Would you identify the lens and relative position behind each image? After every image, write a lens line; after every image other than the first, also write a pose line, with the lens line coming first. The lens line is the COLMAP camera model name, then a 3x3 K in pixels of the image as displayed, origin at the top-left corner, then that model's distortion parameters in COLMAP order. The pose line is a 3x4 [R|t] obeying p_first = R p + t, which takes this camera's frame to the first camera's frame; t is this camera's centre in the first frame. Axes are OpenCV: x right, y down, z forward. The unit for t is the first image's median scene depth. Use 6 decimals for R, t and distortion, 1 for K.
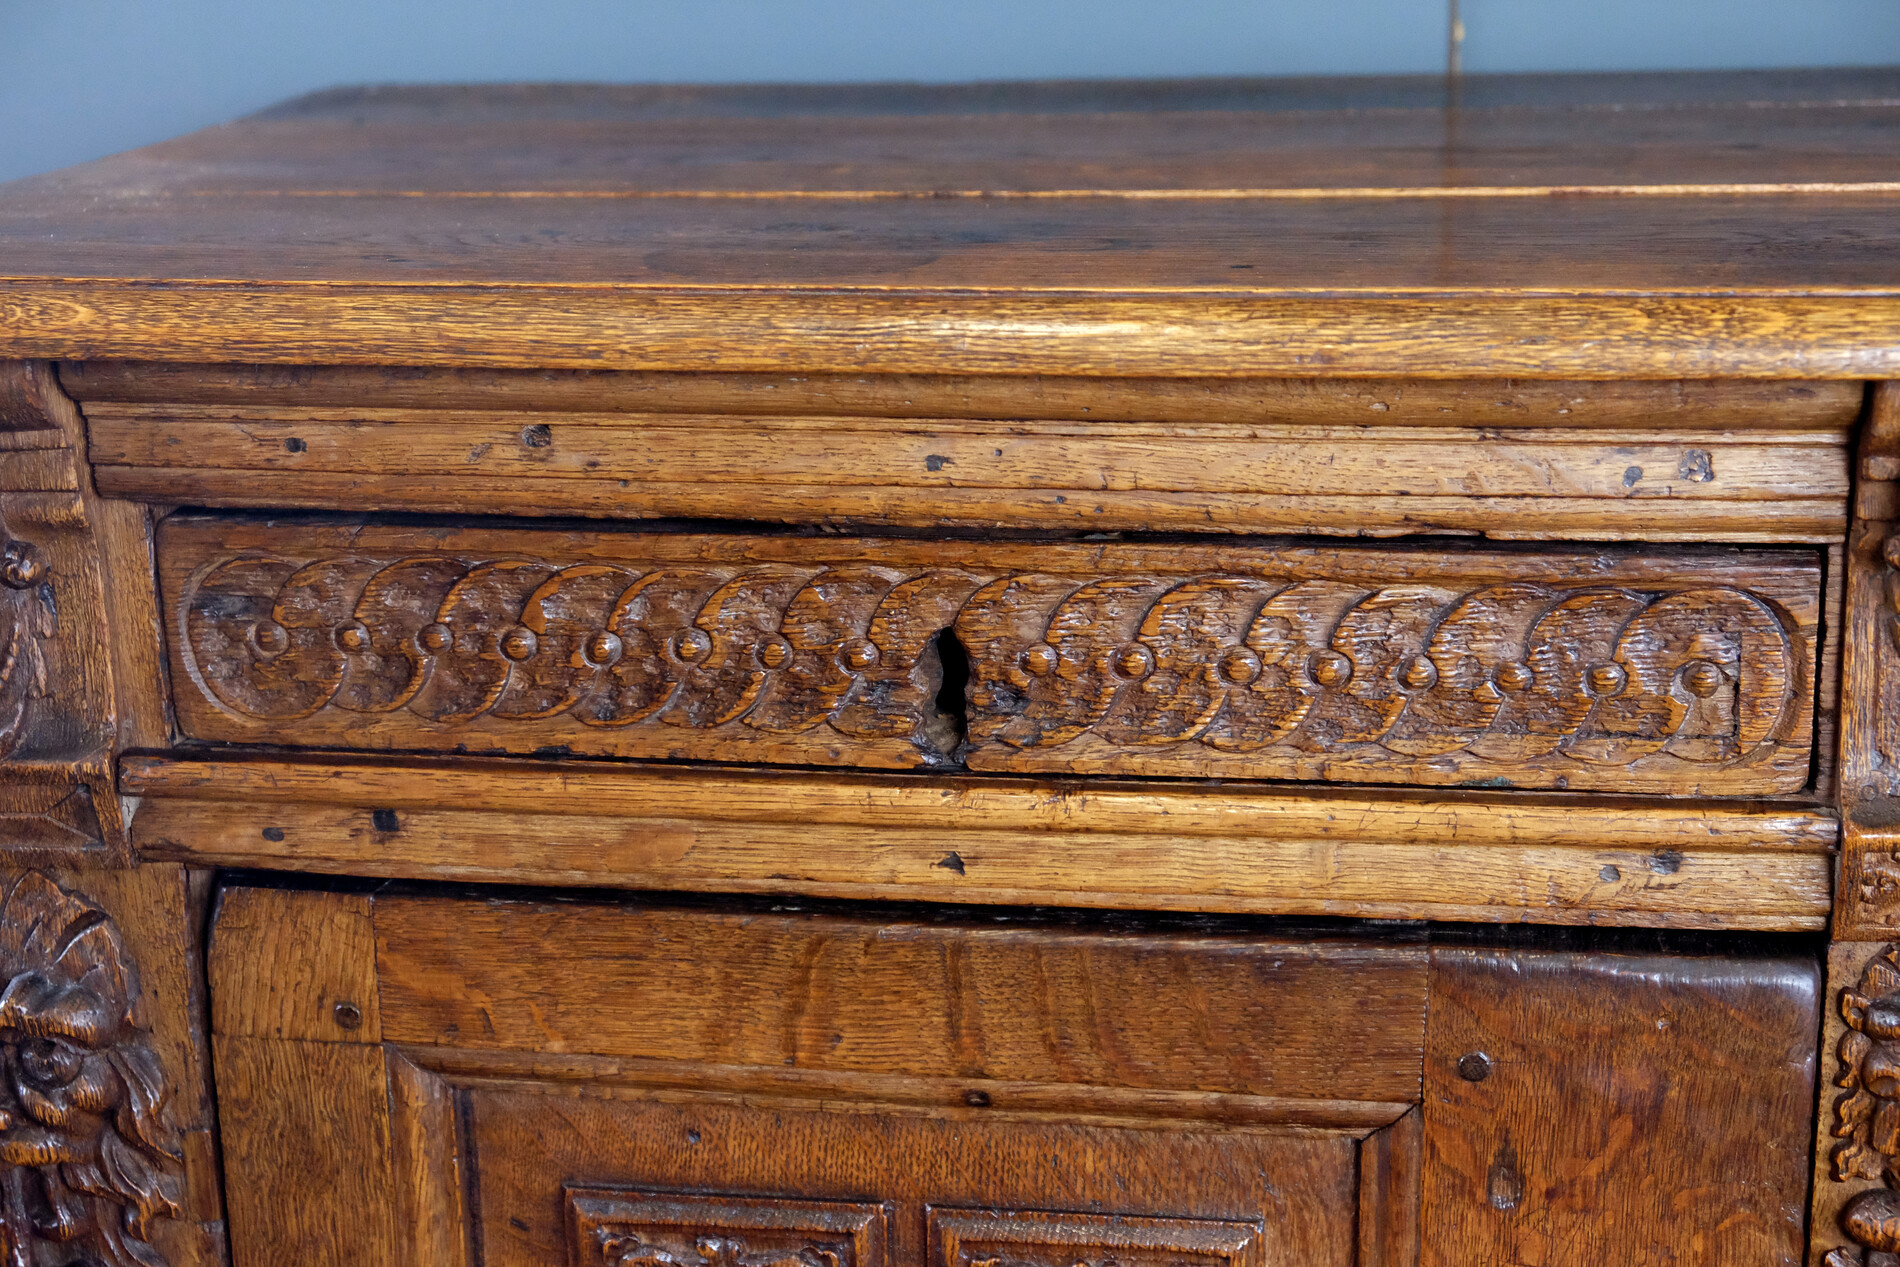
lens RADIAL K [[2932.8, 0, 947.3], [0, 2932.8, 697.6], [0, 0, 1]] dist [-0.045480, 0.000000]
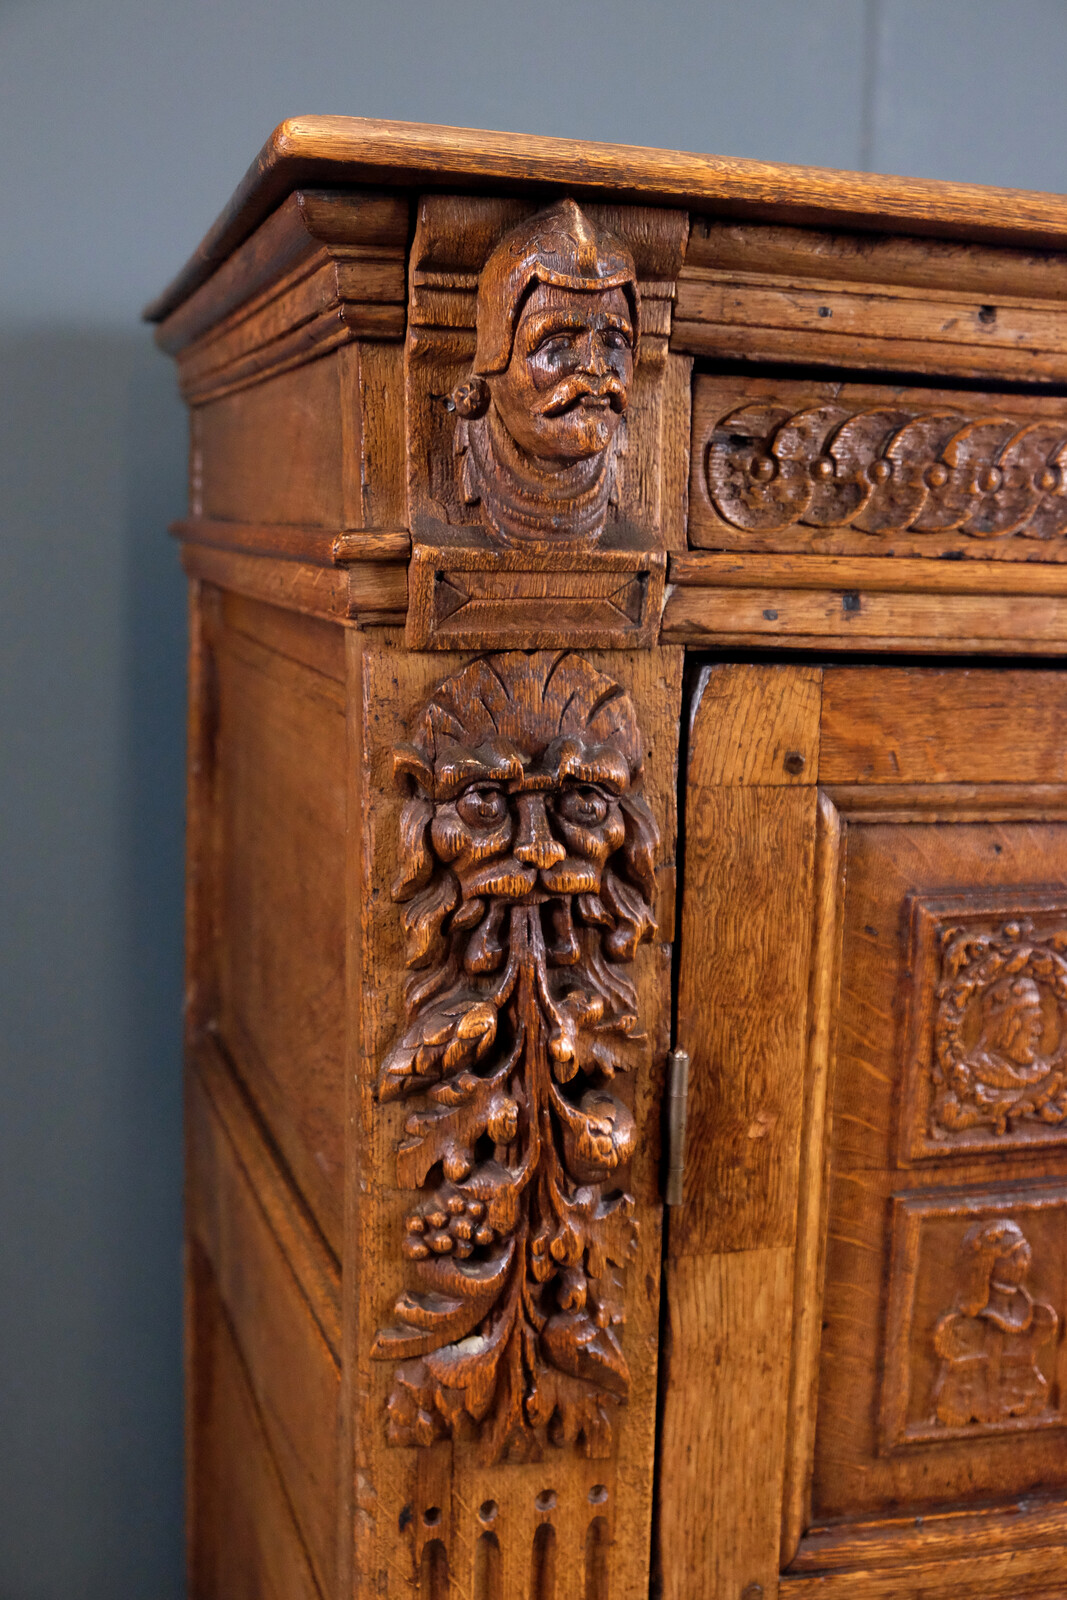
lens RADIAL K [[1839.9, 0, 540.7], [0, 1839.9, 796.7], [0, 0, 1]] dist [-0.048534, 0.000000]
pose [[0.900183, -0.017468, 0.435161, -0.688832], [0.080255, 0.988737, -0.126328, 0.225250], [-0.428053, 0.148642, 0.891446, 0.313767]]
